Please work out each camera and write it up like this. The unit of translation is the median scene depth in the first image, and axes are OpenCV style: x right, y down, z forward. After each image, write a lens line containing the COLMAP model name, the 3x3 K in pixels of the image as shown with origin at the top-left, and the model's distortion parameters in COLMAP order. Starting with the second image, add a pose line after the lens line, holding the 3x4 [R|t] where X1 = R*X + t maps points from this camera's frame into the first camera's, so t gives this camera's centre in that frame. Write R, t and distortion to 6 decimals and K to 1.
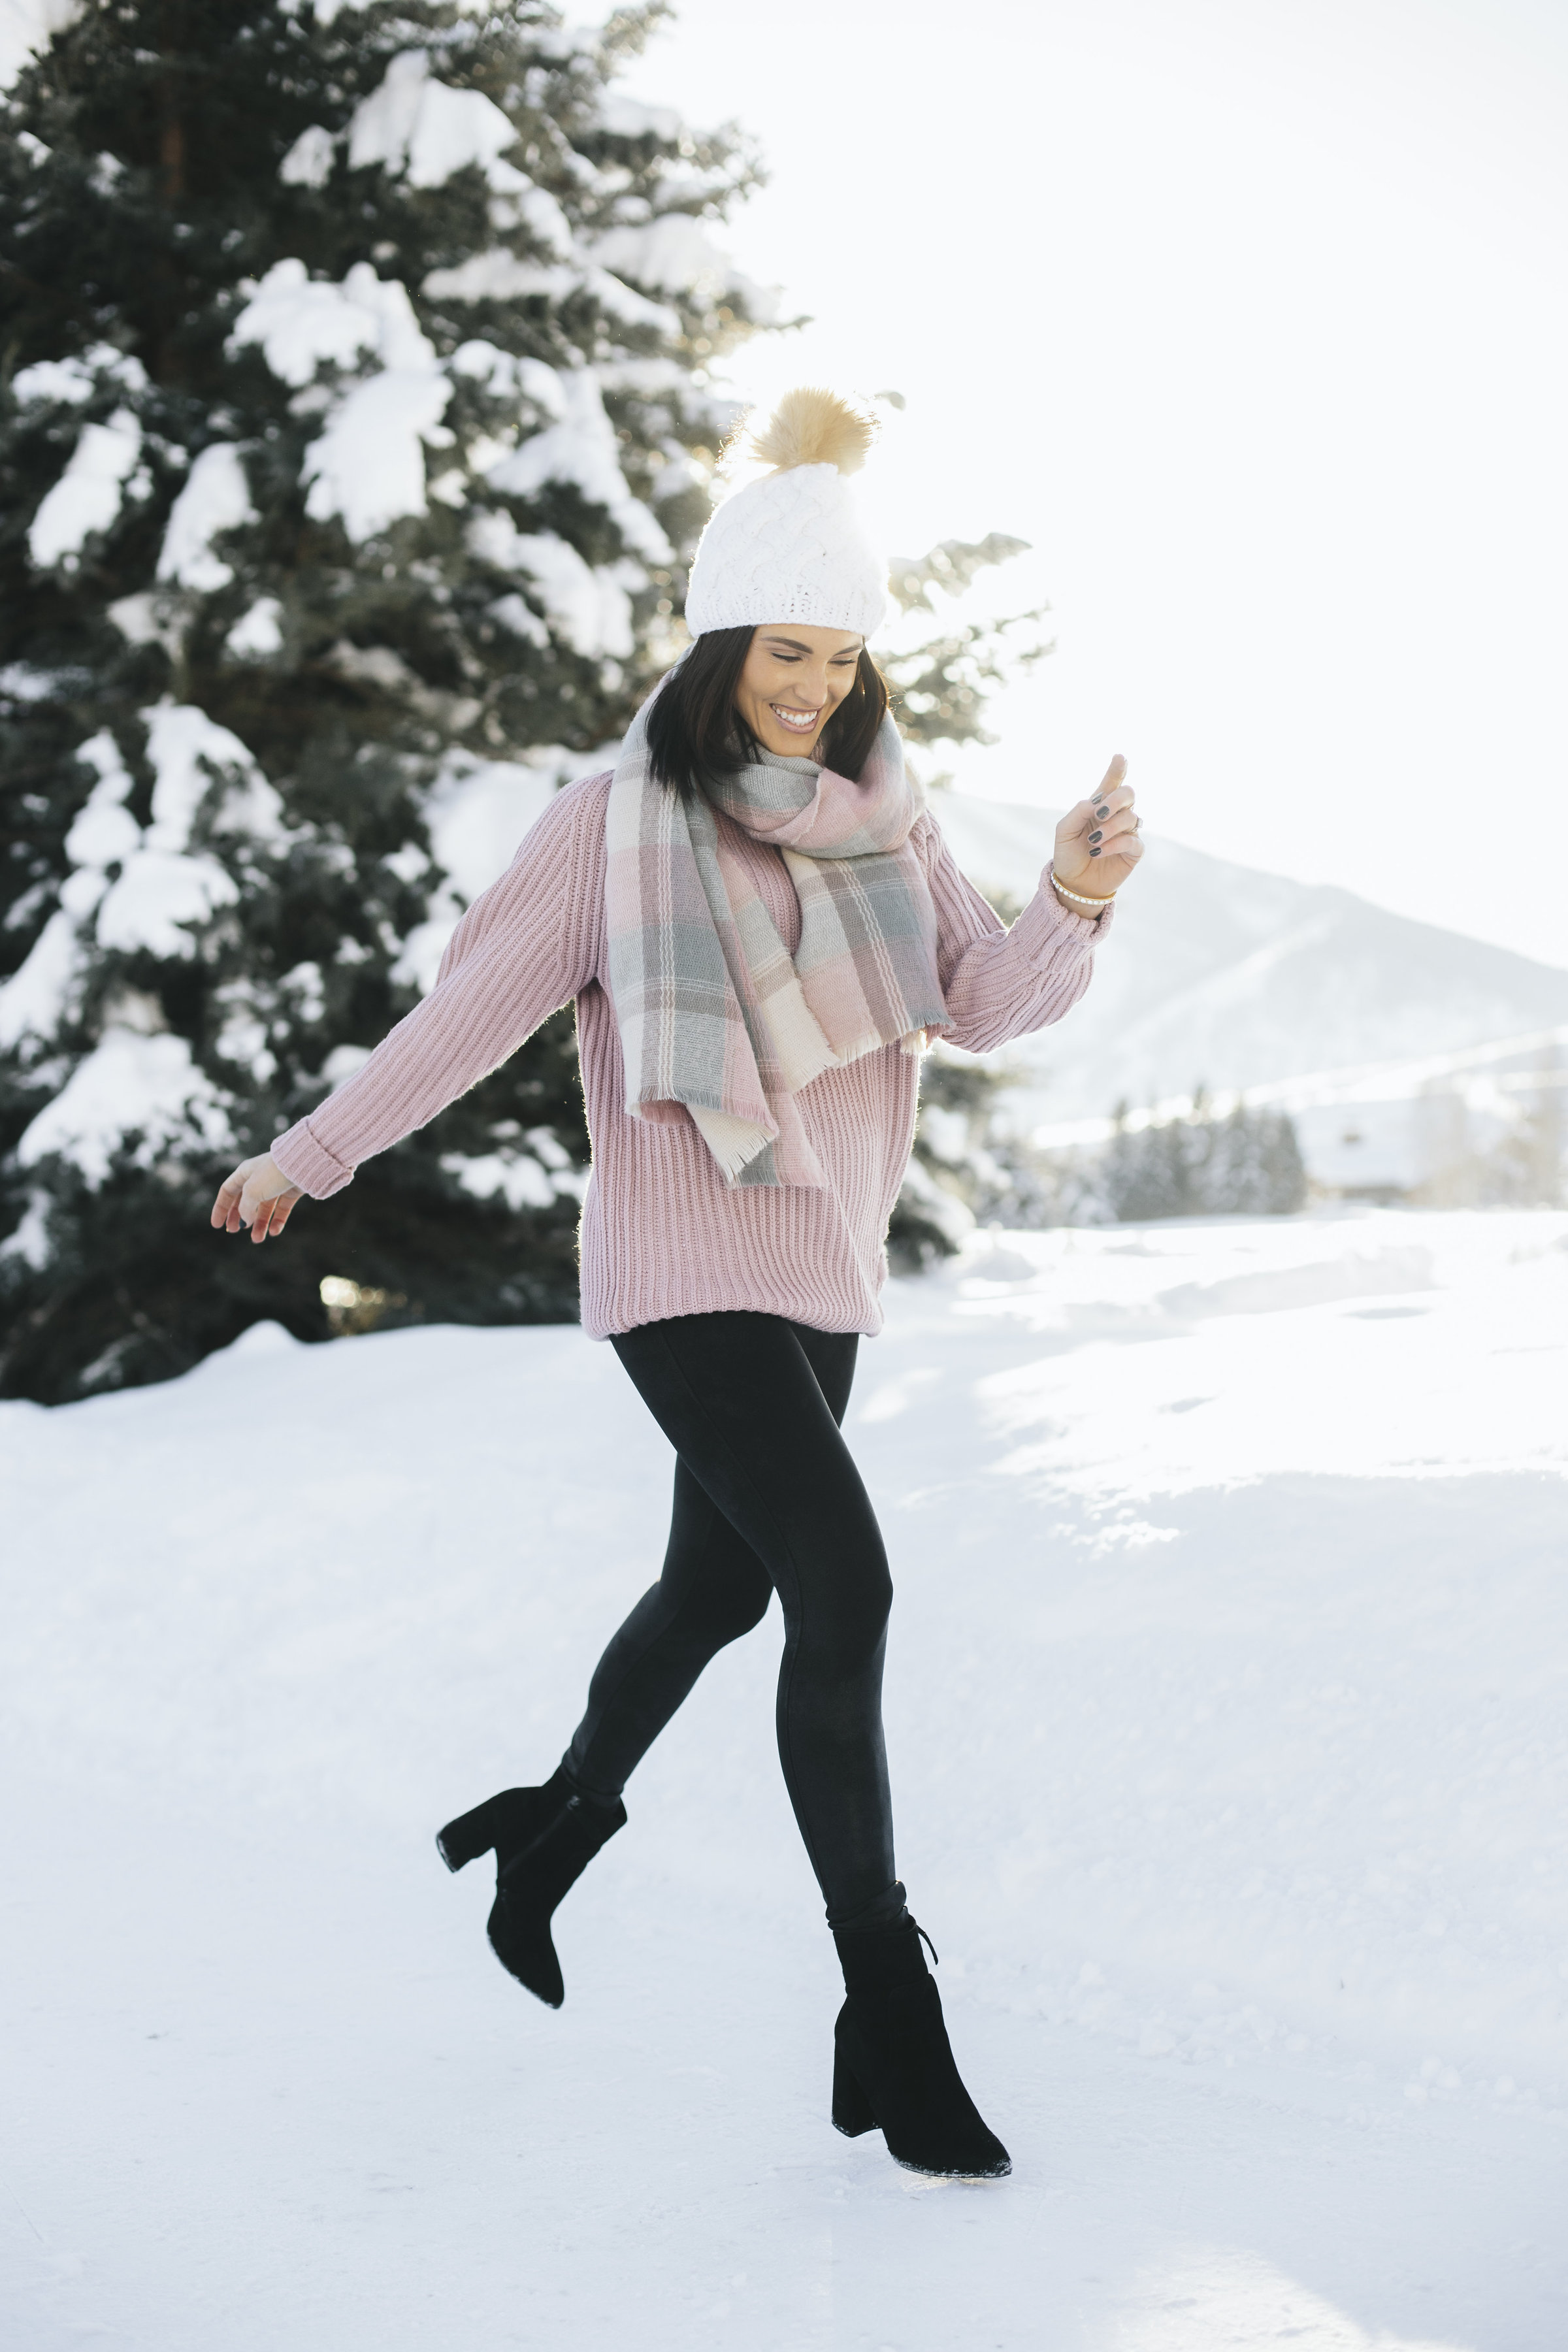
lens RADIAL K [[3430.3, 0, 784.0], [0, 3430.3, 1176.0], [0, 0, 1]] dist [0.028700, 0.023773]
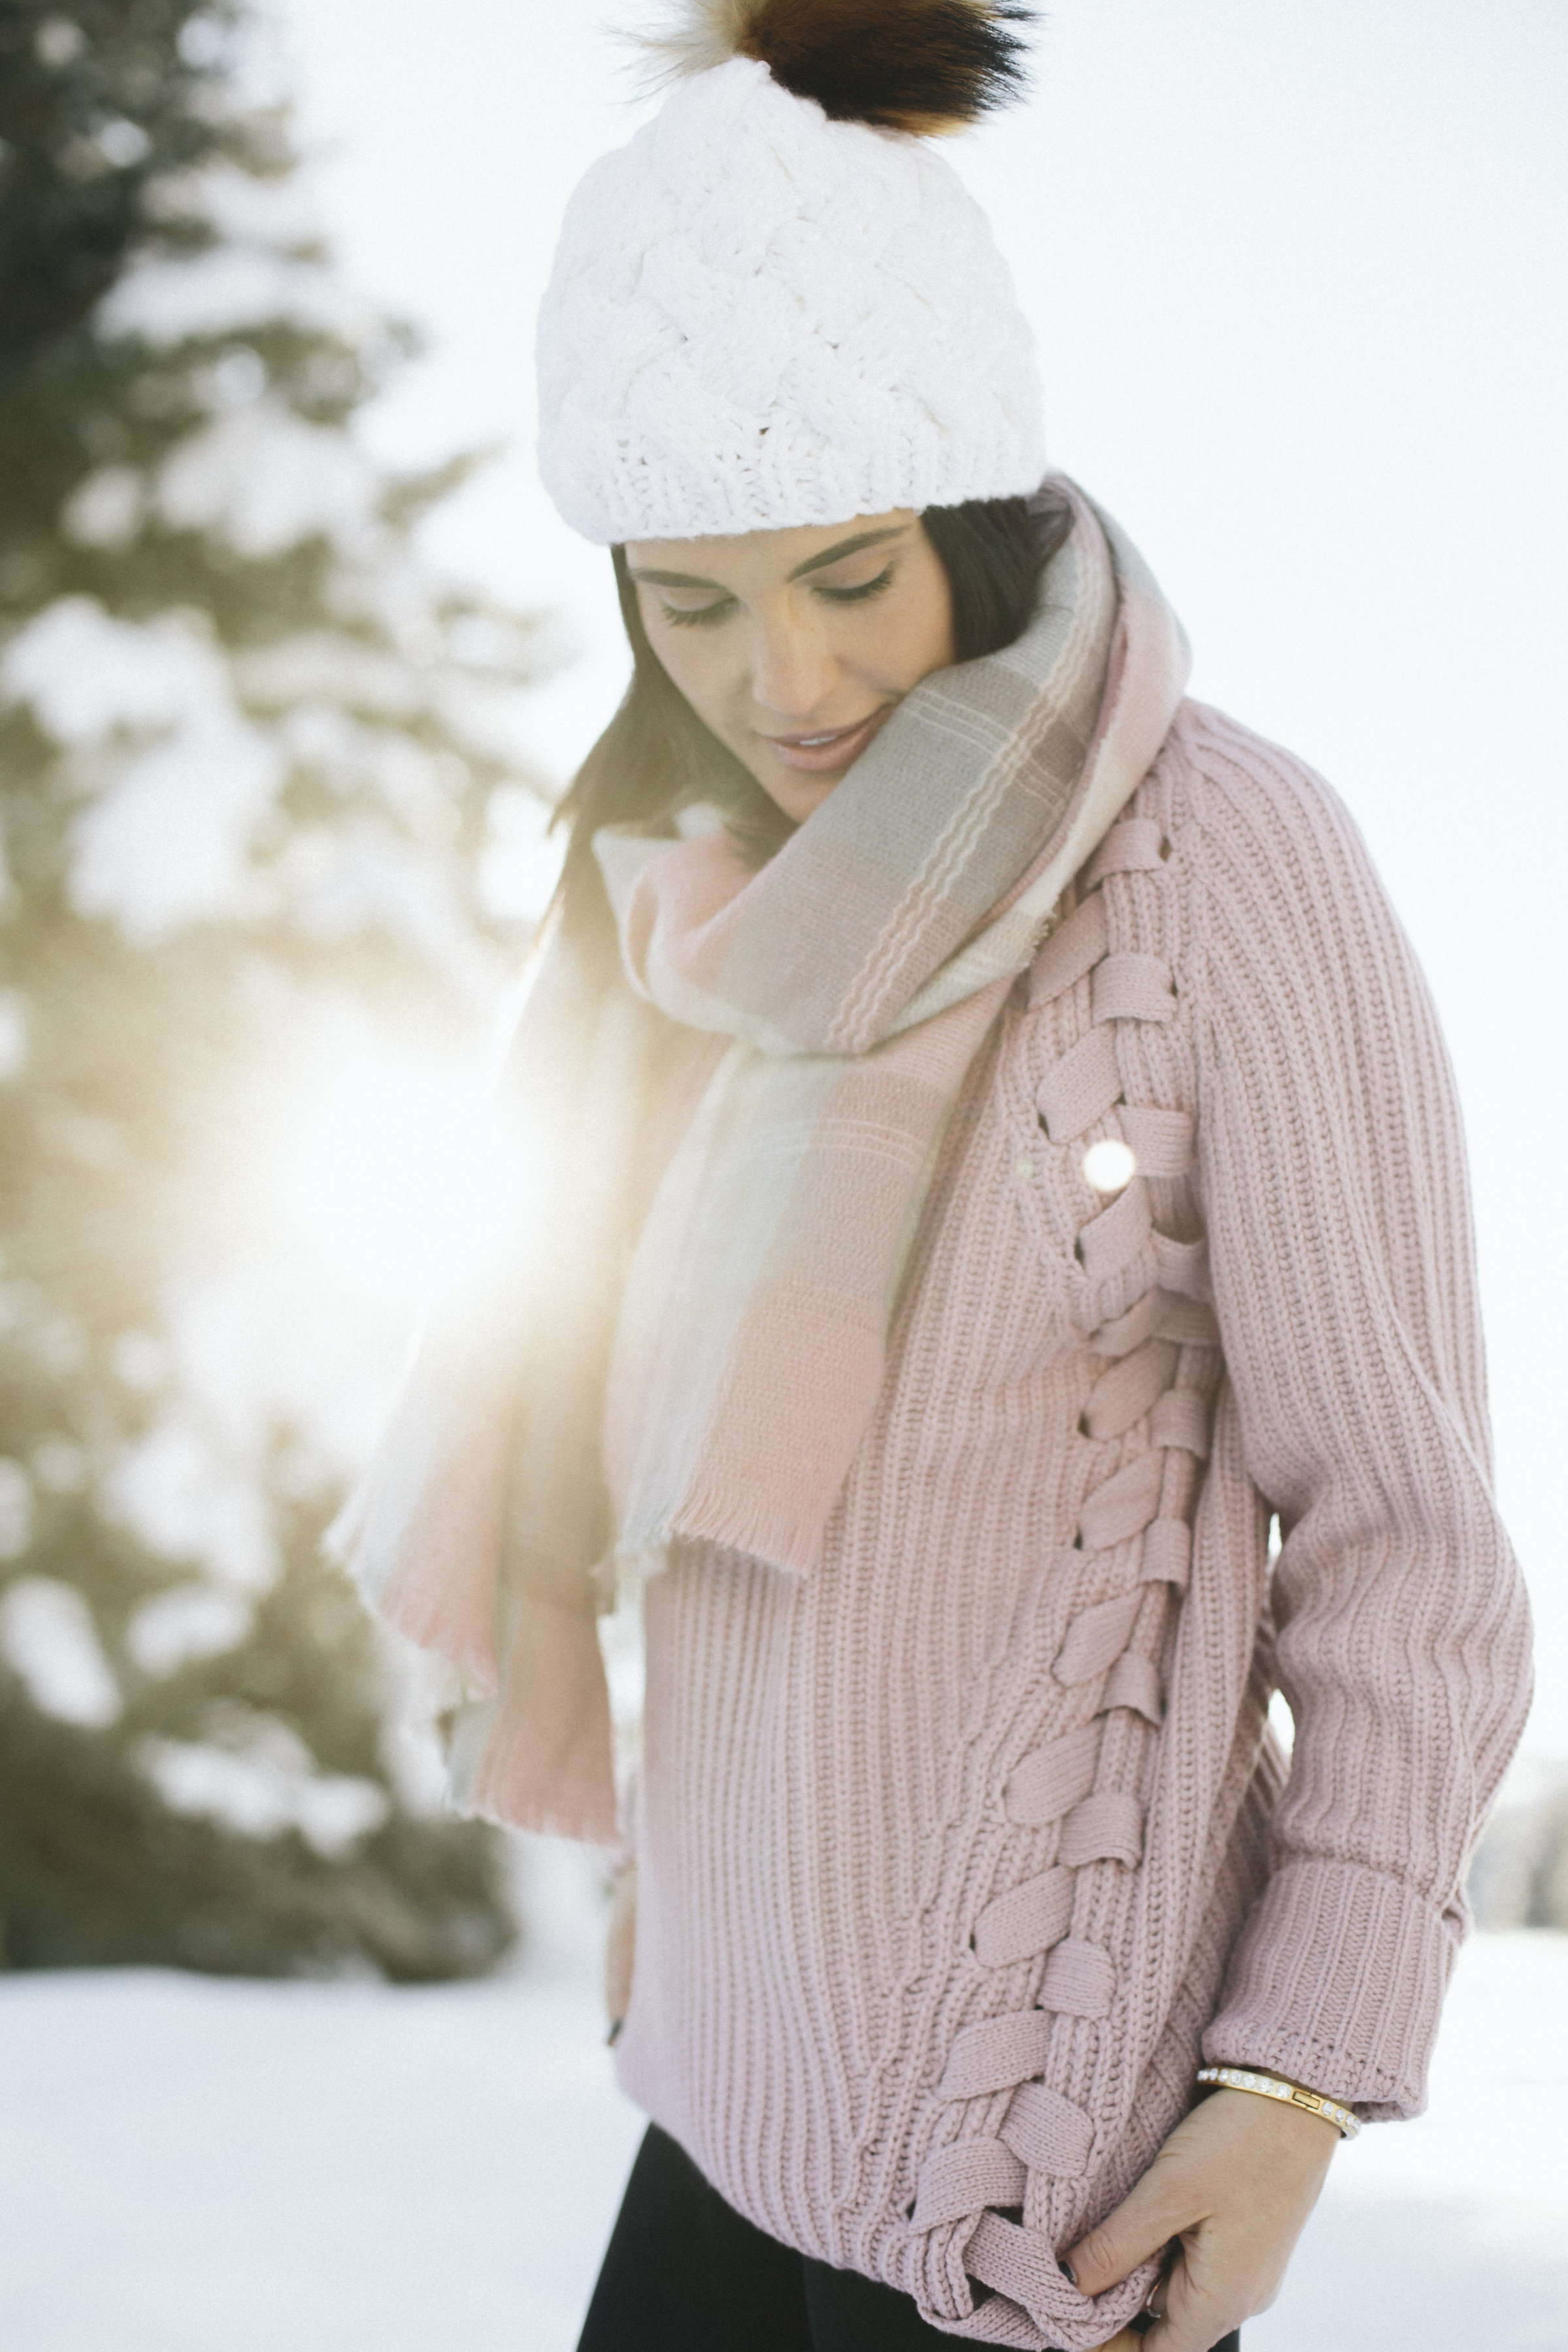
lens RADIAL K [[3430.3, 0, 784.0], [0, 3430.3, 1176.0], [0, 0, 1]] dist [0.028700, 0.023773]
pose [[0.992278, 0.086951, 0.088447, -0.038899], [-0.071875, 0.984288, -0.161278, -0.018944], [-0.101081, 0.153675, 0.982938, 0.211913]]
